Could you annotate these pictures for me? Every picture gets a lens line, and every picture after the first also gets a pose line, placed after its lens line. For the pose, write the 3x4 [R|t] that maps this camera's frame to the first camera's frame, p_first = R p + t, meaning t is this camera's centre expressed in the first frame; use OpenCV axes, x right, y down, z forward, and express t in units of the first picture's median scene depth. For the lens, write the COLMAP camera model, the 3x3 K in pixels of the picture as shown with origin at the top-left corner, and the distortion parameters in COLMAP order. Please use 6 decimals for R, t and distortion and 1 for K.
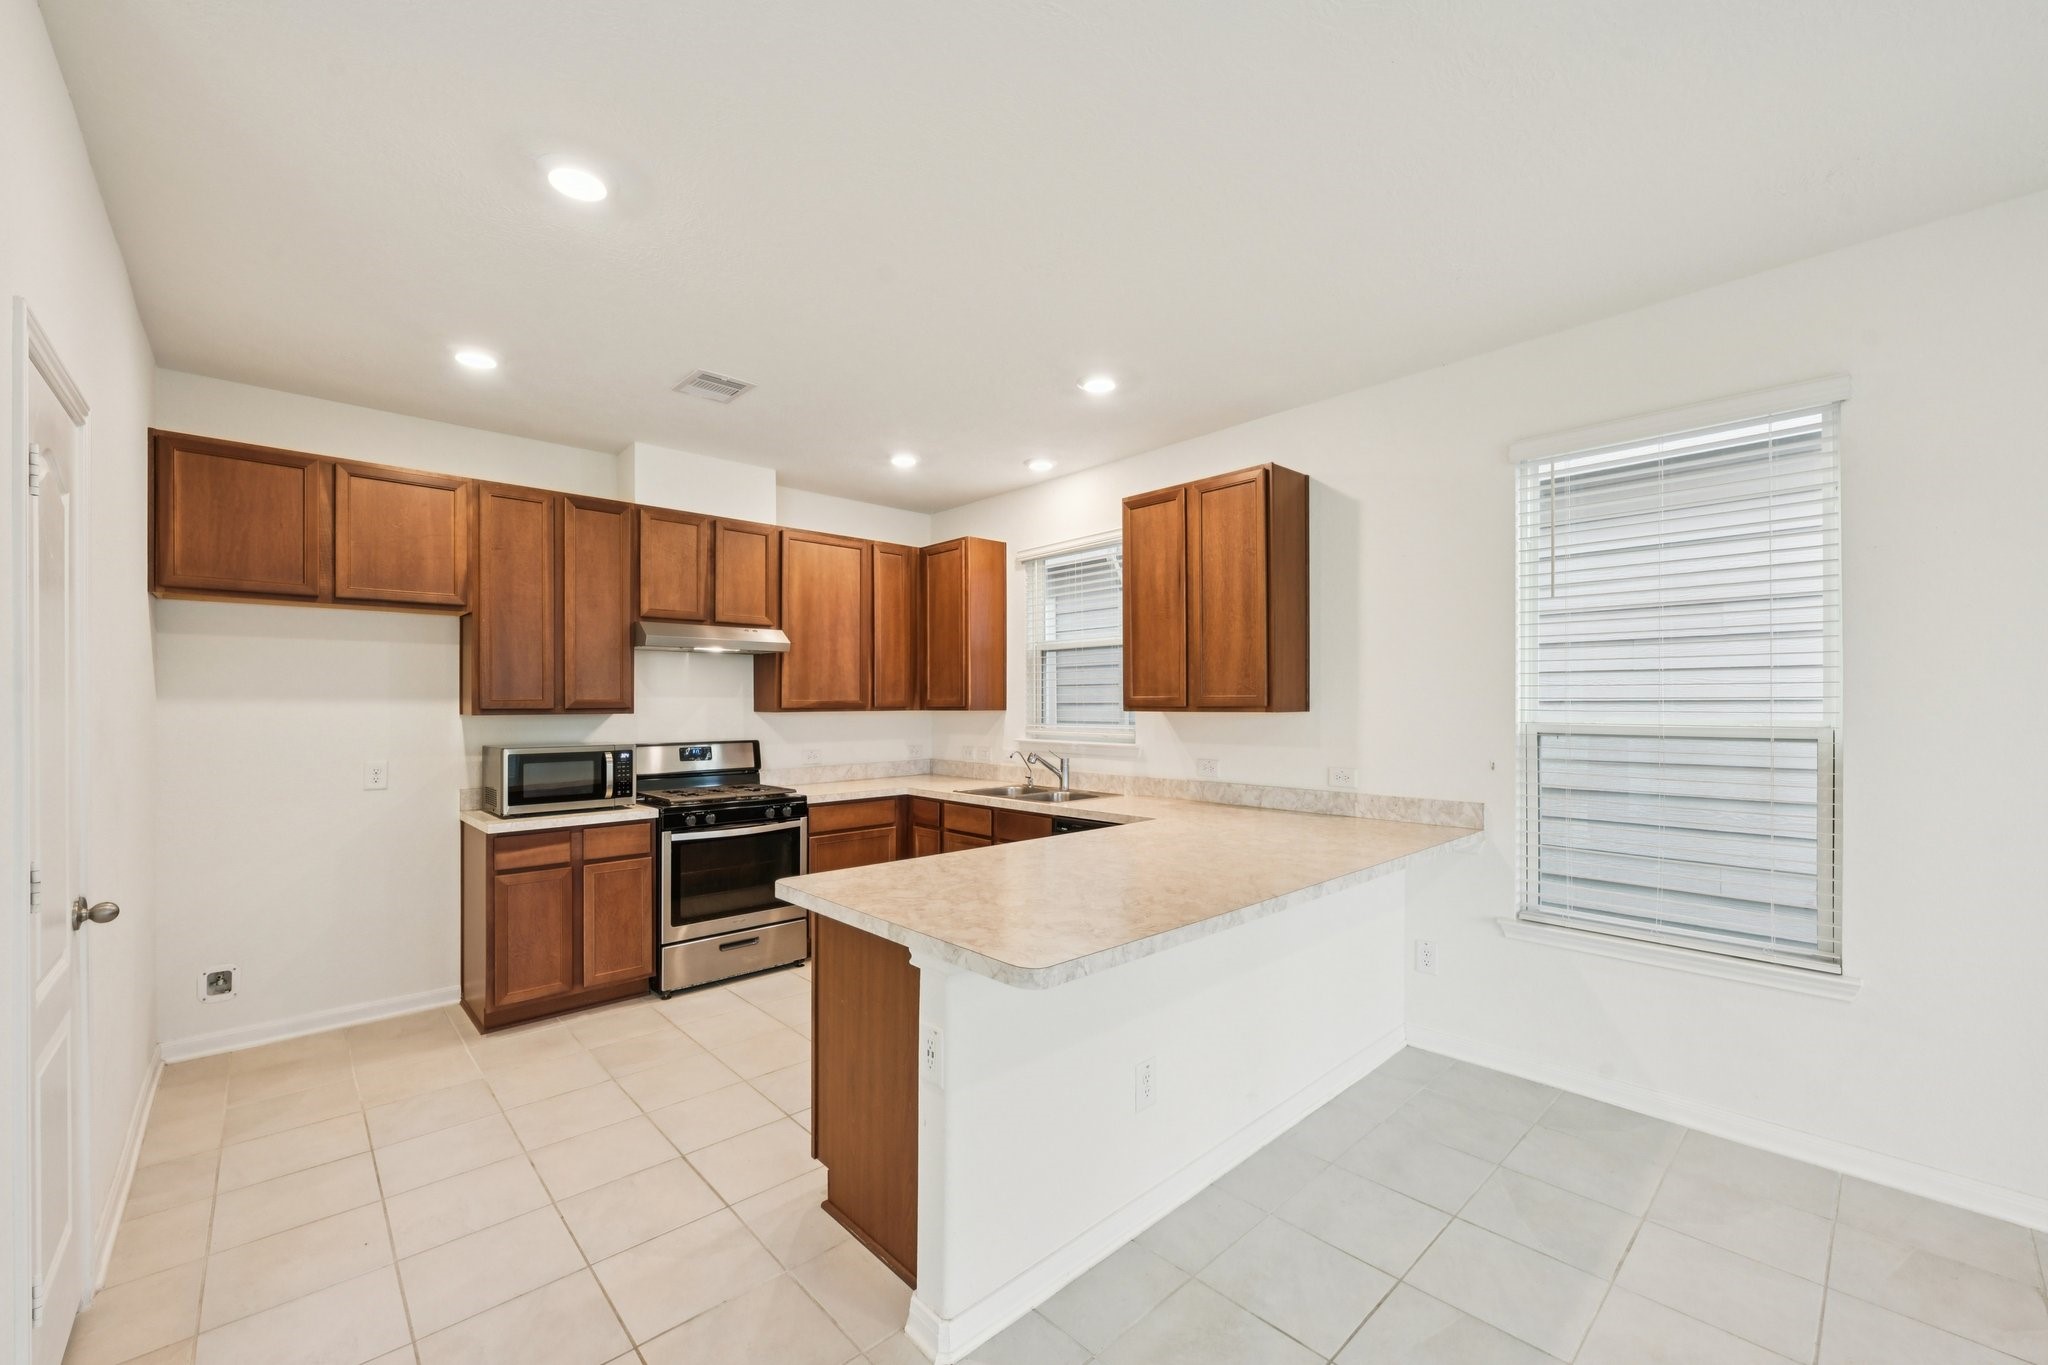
lens RADIAL K [[817.4, 0, 1034.8], [0, 817.4, 703.2], [0, 0, 1]] dist [0.001924, -0.000172]
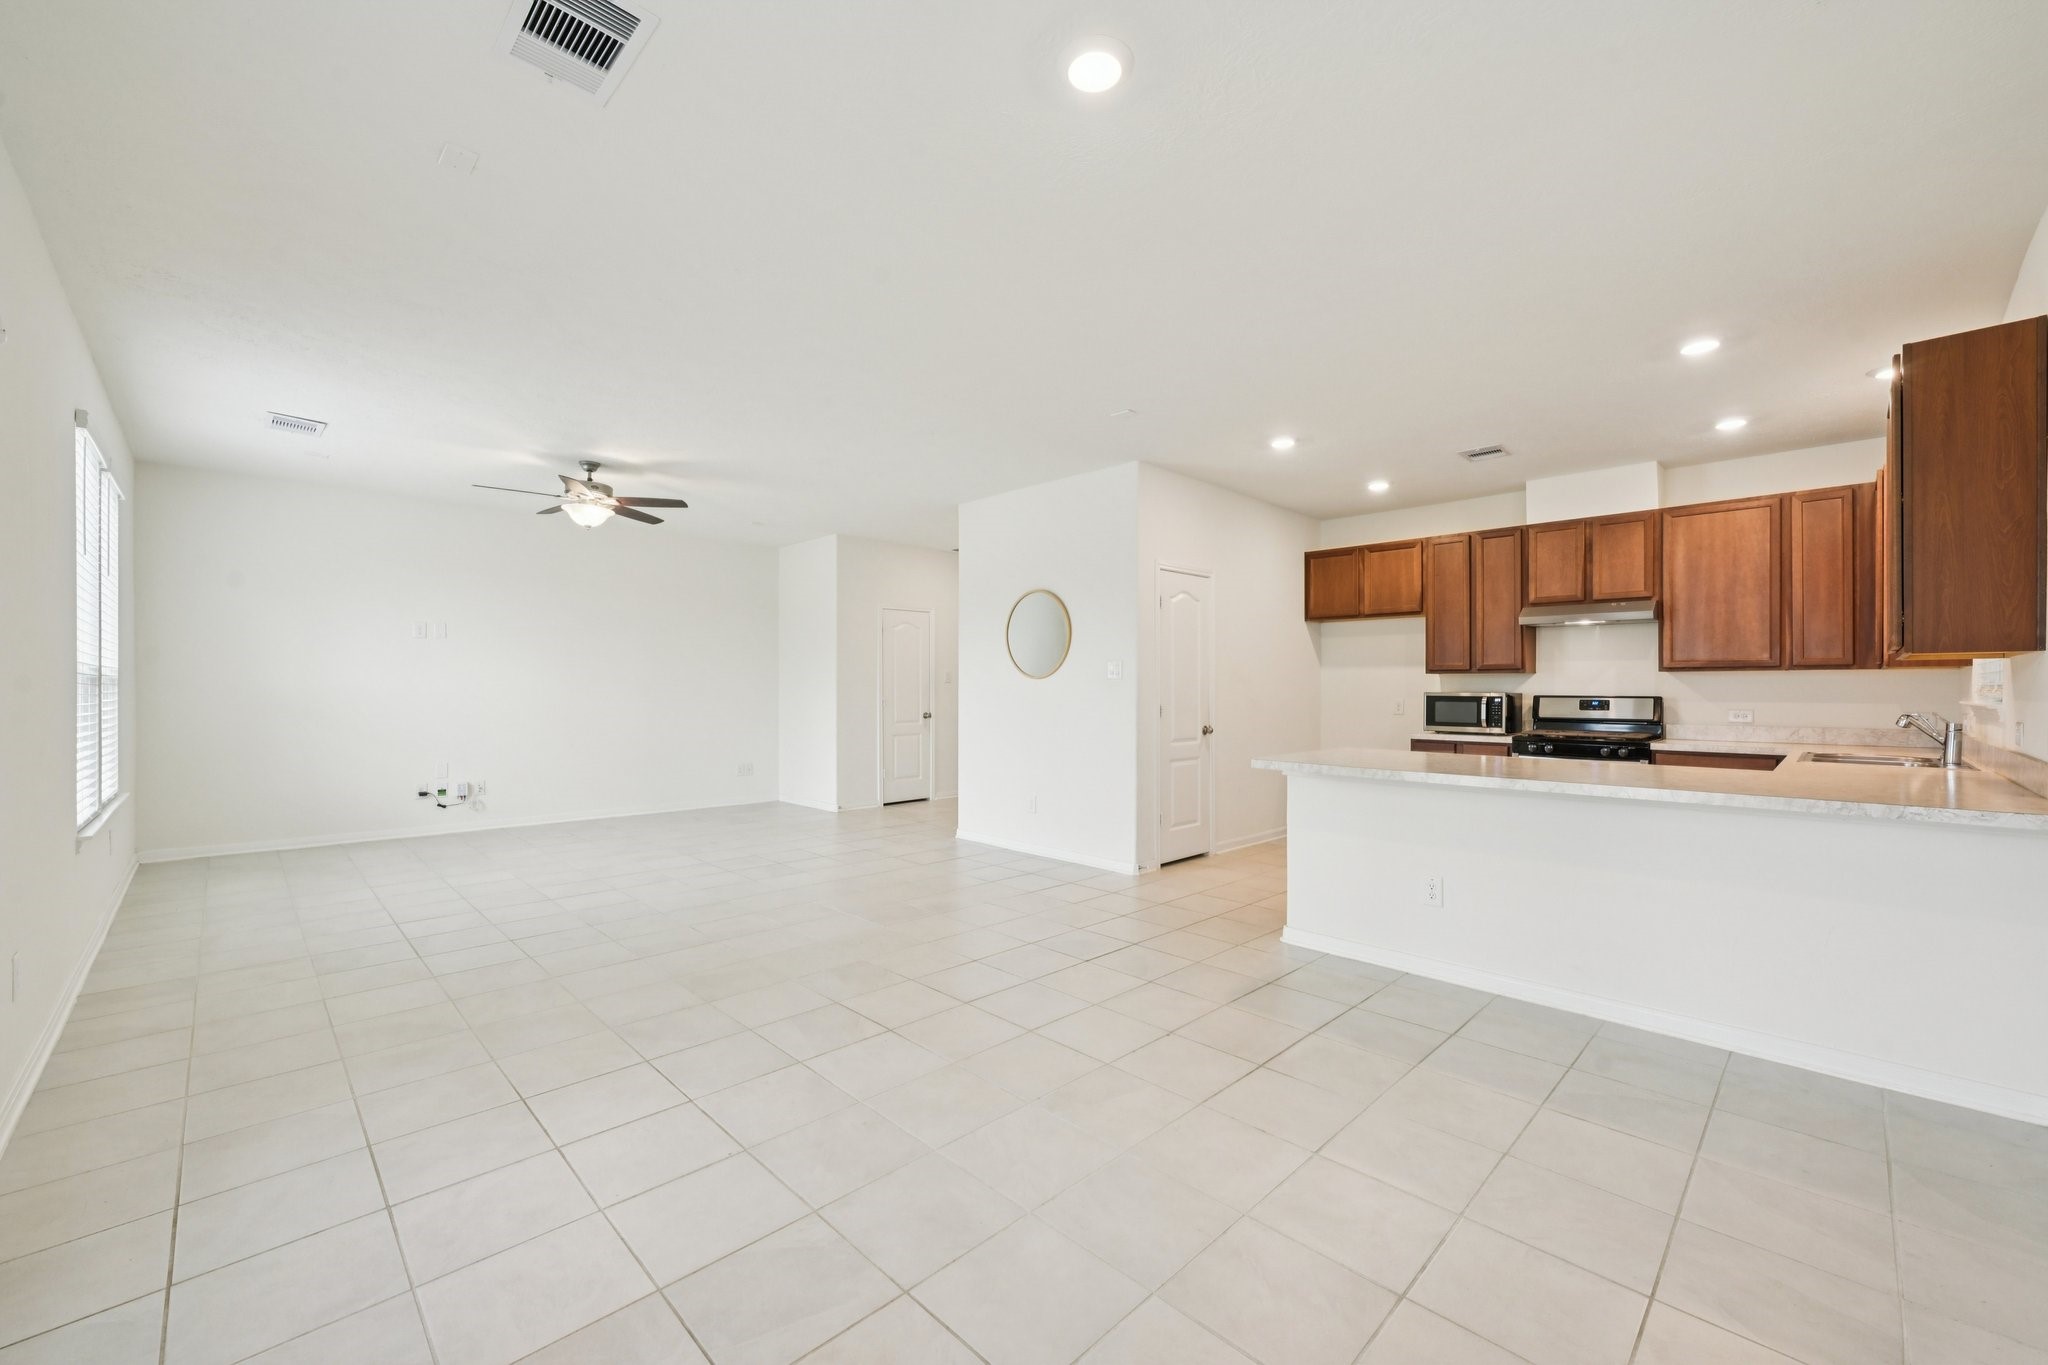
lens RADIAL K [[817.4, 0, 1027.0], [0, 817.4, 690.1], [0, 0, 1]] dist [0.001924, -0.000172]
pose [[0.028987, 0.004034, -0.999572, 0.963882], [-0.002524, 0.999989, 0.003962, 0.041902], [0.999577, 0.002408, 0.028996, 0.095912]]
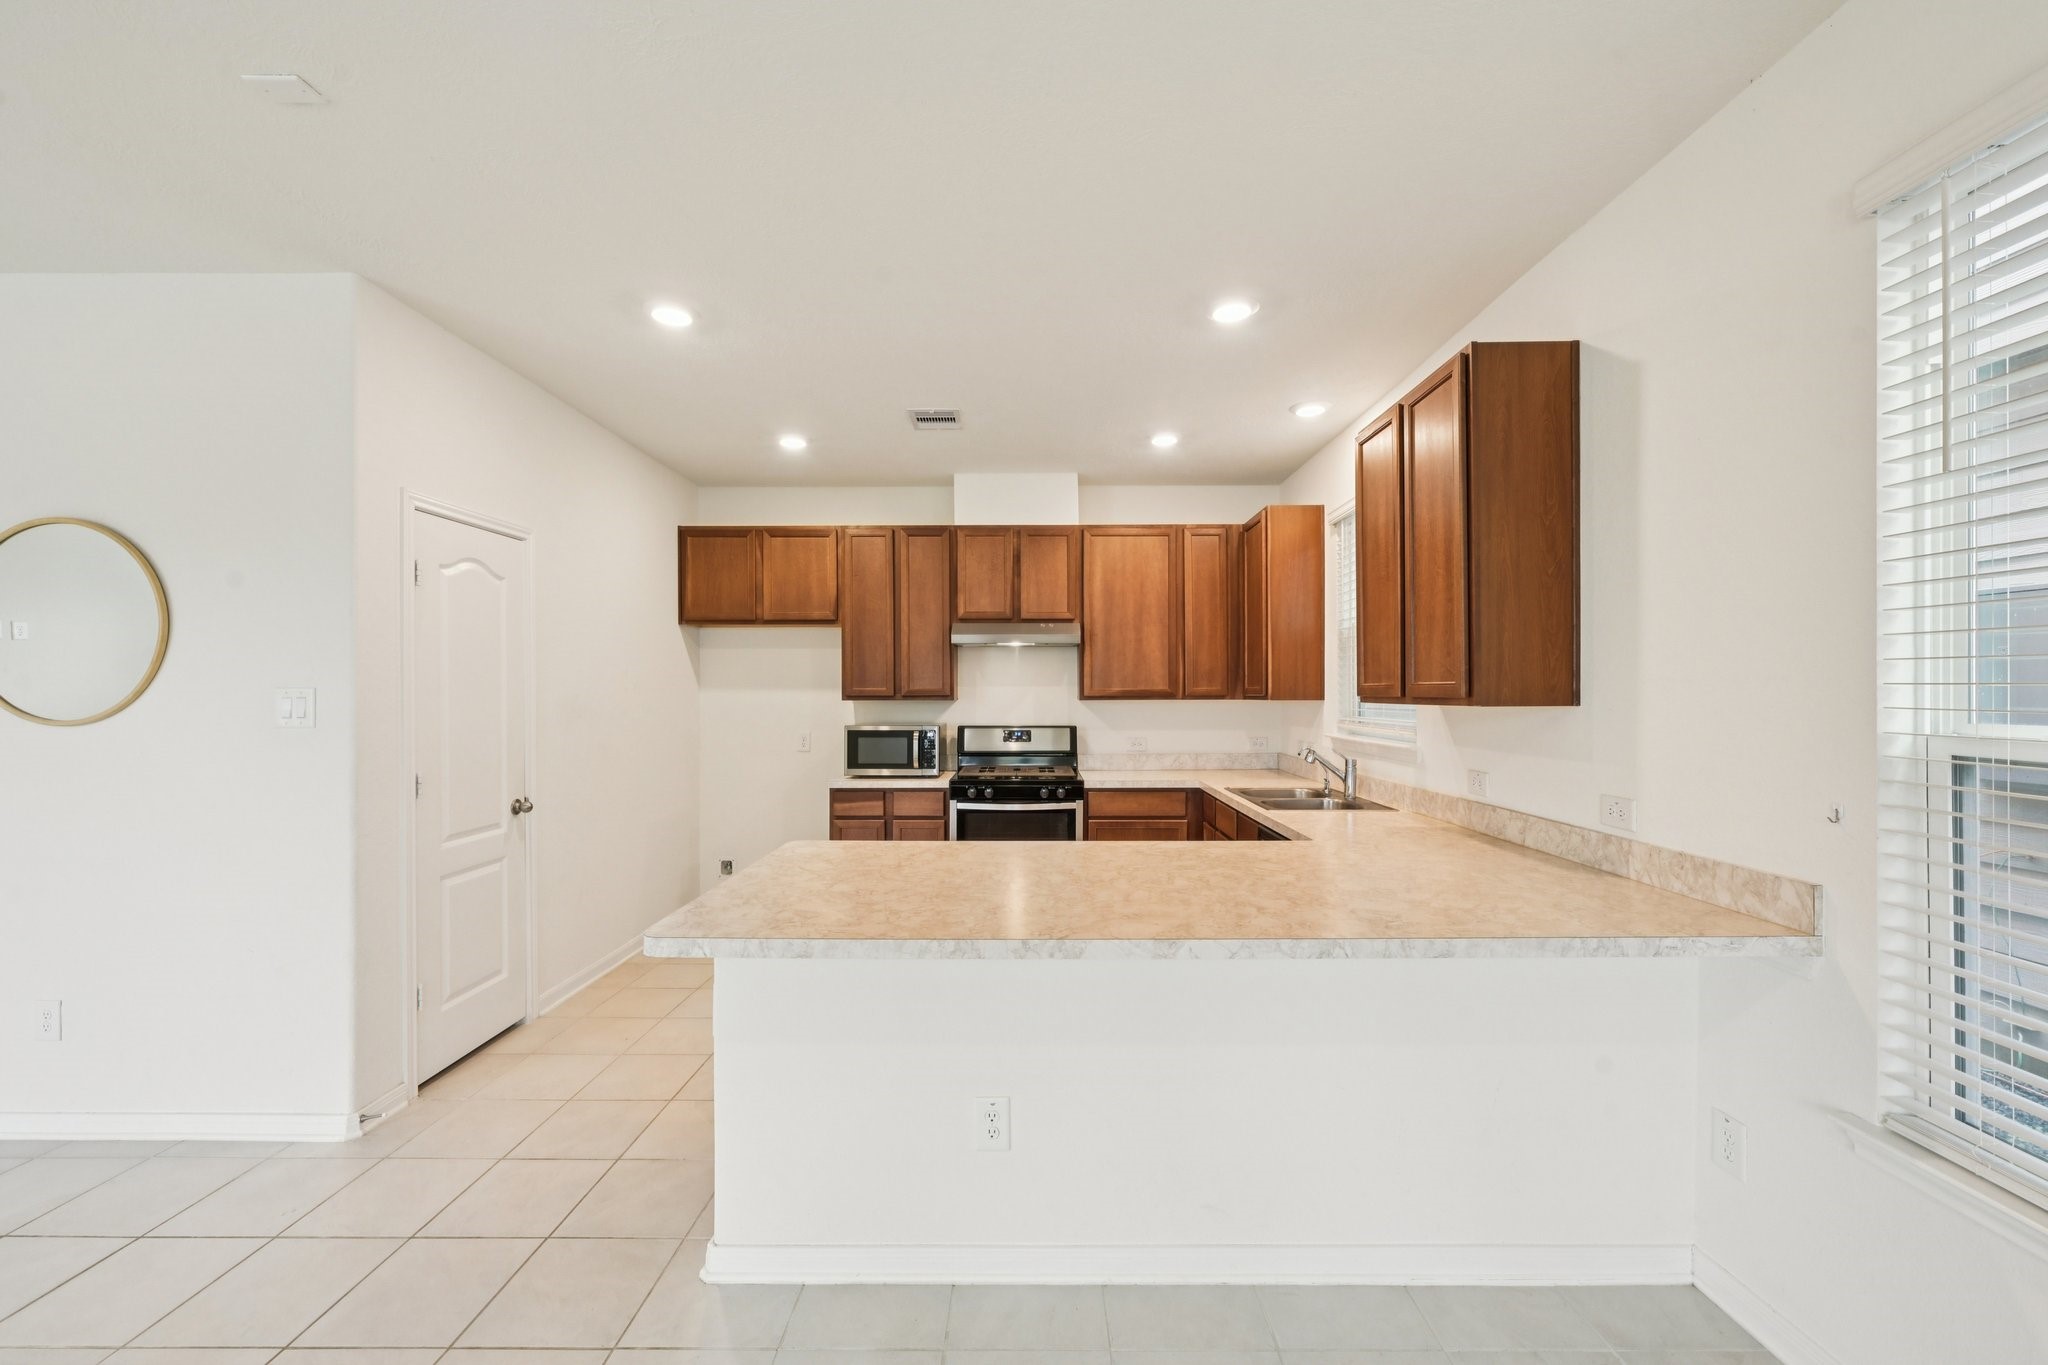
lens RADIAL K [[817.4, 0, 1024.7], [0, 817.4, 690.5], [0, 0, 1]] dist [0.001924, -0.000172]
pose [[0.721167, -0.000135, -0.692761, 0.440890], [0.000182, 1.000000, -0.000004, -0.001757], [0.692761, -0.000123, 0.721167, 0.219182]]
